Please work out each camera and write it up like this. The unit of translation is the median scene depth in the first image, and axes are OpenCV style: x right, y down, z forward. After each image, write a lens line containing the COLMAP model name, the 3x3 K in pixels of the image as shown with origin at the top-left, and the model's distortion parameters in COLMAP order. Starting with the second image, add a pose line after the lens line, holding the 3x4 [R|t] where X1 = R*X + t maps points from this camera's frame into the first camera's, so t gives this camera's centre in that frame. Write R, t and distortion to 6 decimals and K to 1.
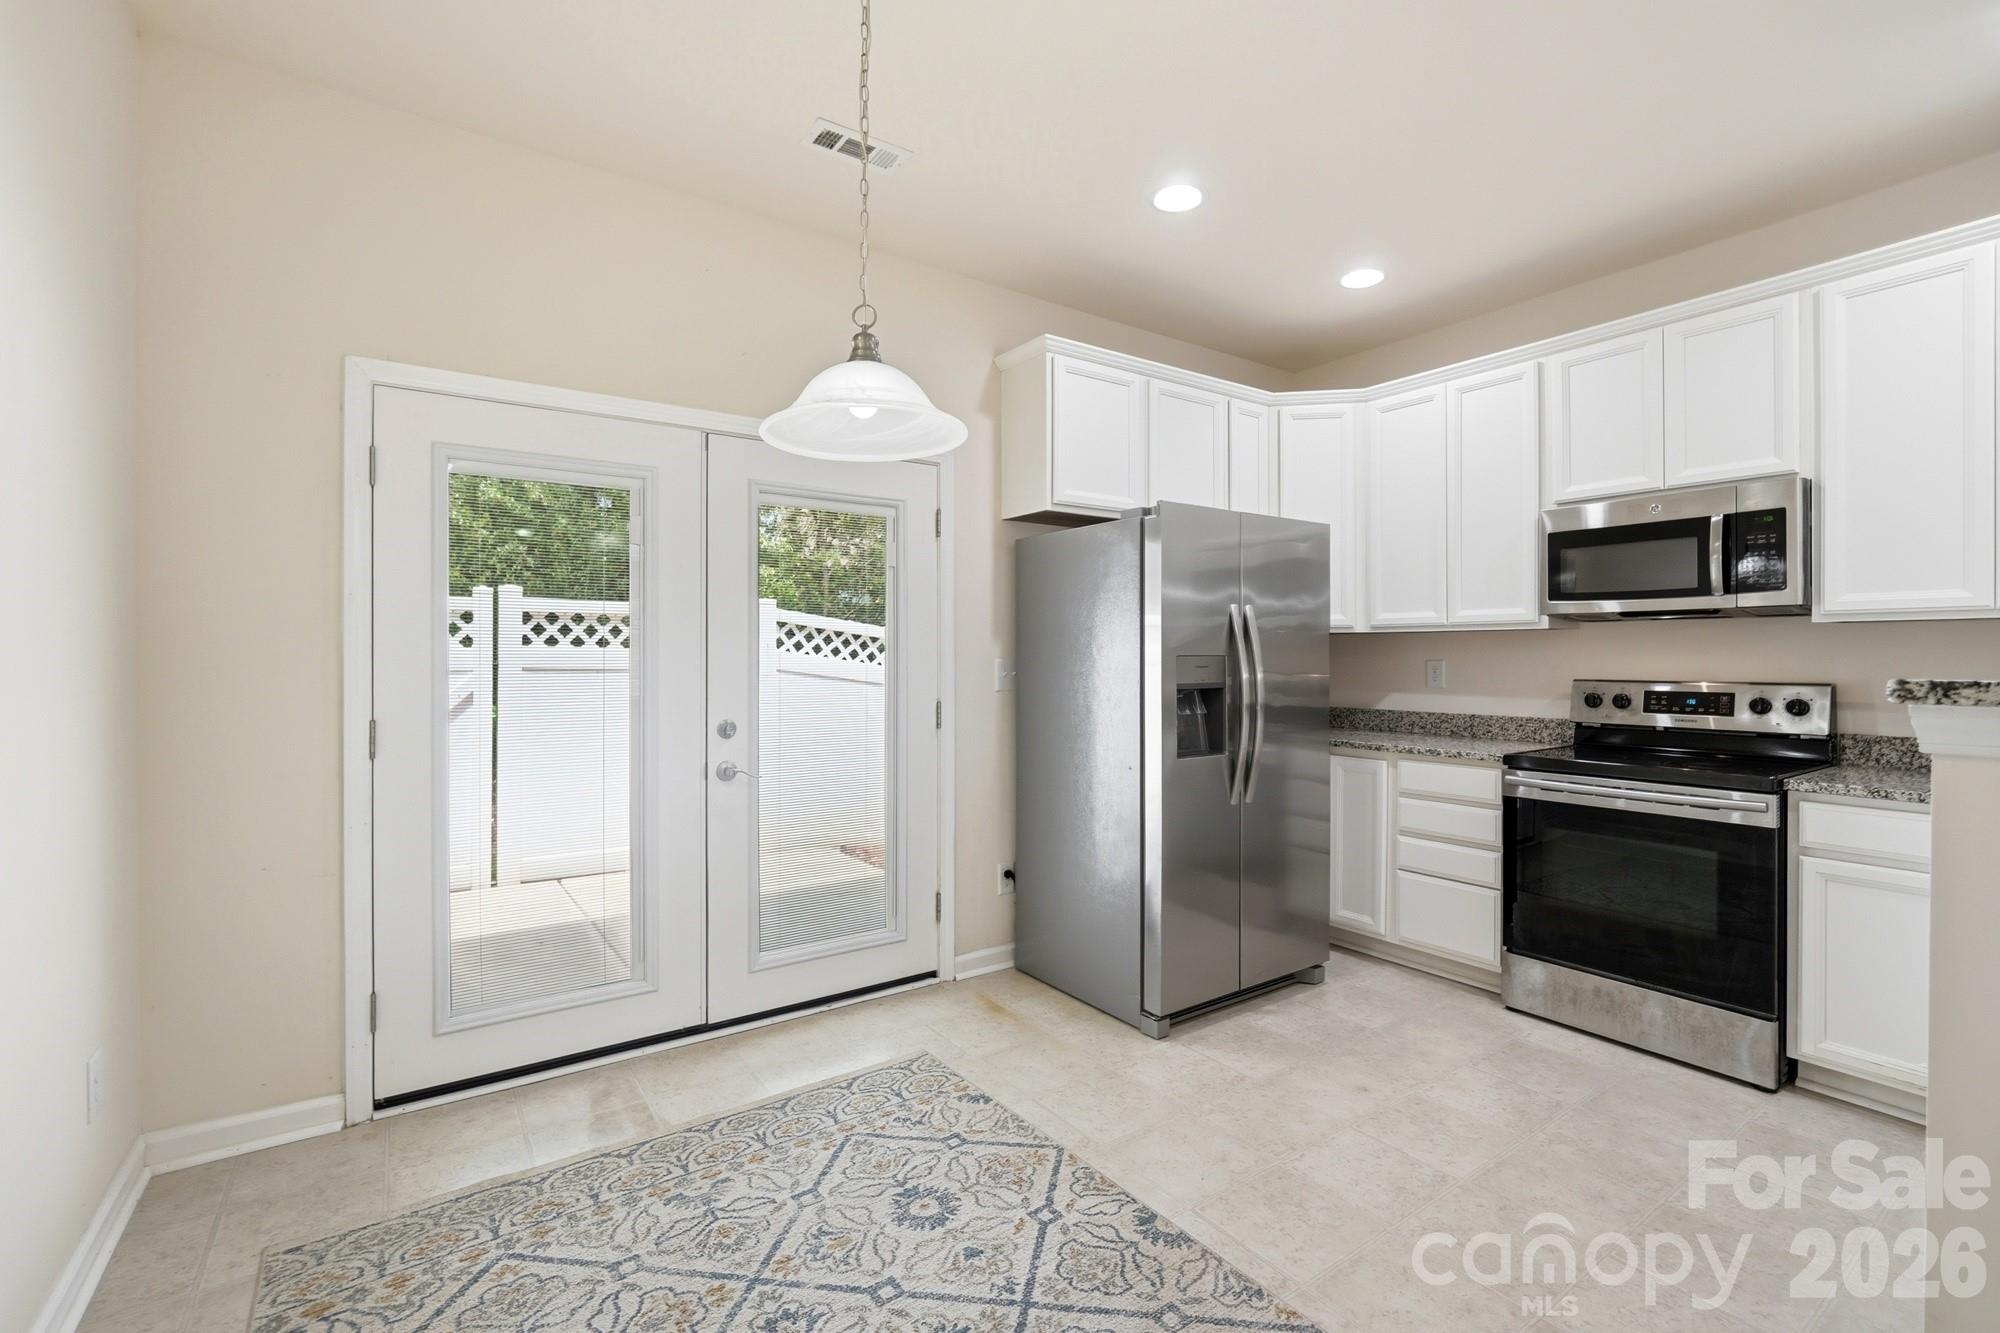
lens RADIAL K [[857.4, 0, 1002.8], [0, 857.4, 663.3], [0, 0, 1]] dist [-0.015936, 0.005471]
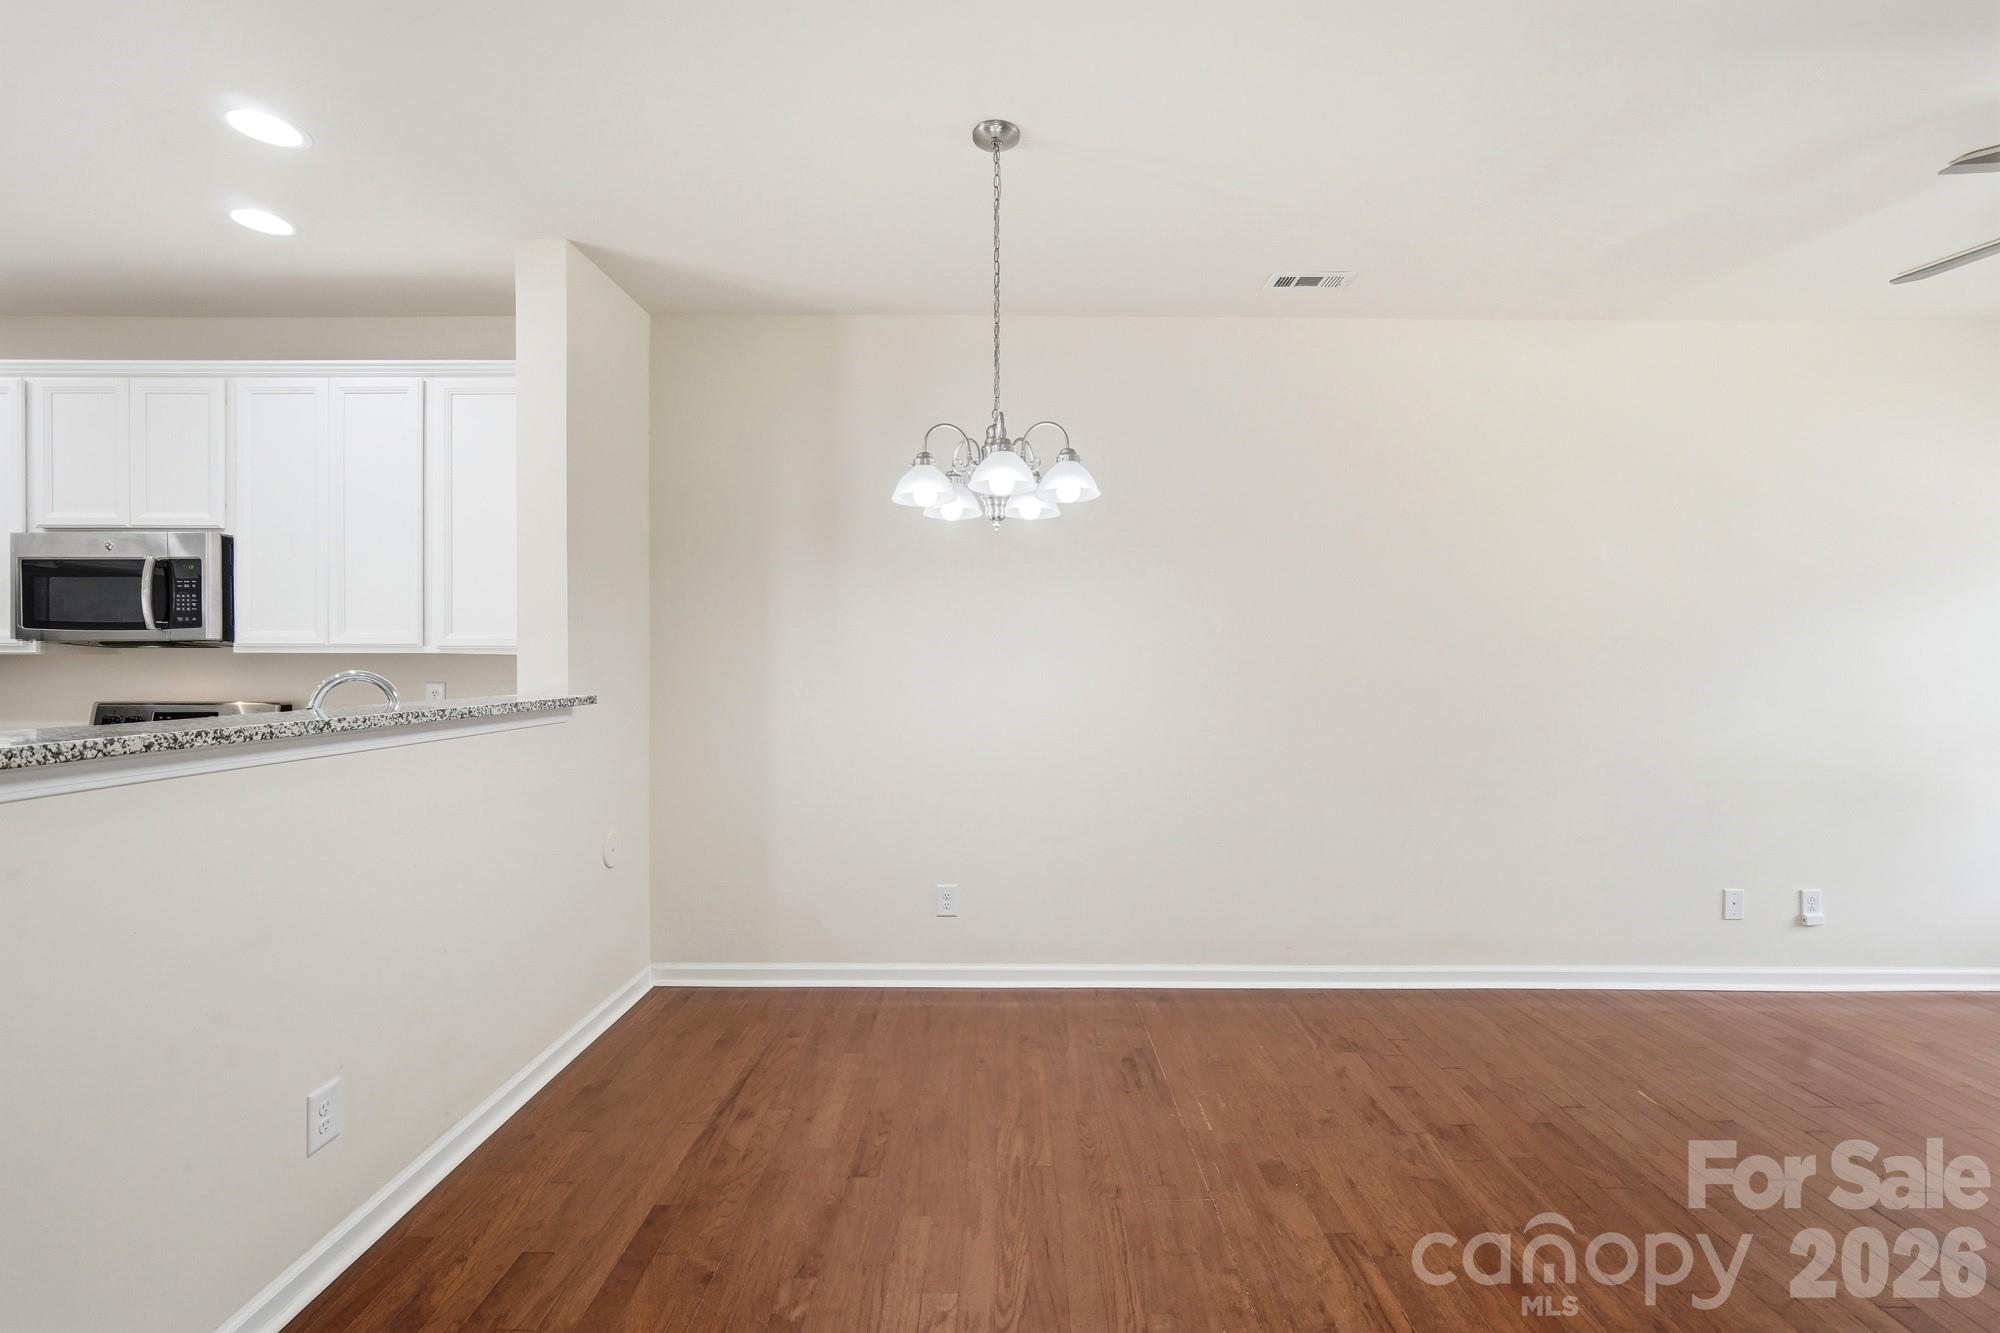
lens RADIAL K [[857.4, 0, 990.4], [0, 857.4, 648.5], [0, 0, 1]] dist [-0.015936, 0.005471]
pose [[0.566587, 0.011030, 0.823928, 0.543719], [-0.000574, 0.999915, -0.012992, -0.040800], [-0.824002, 0.006888, 0.566545, -0.550751]]
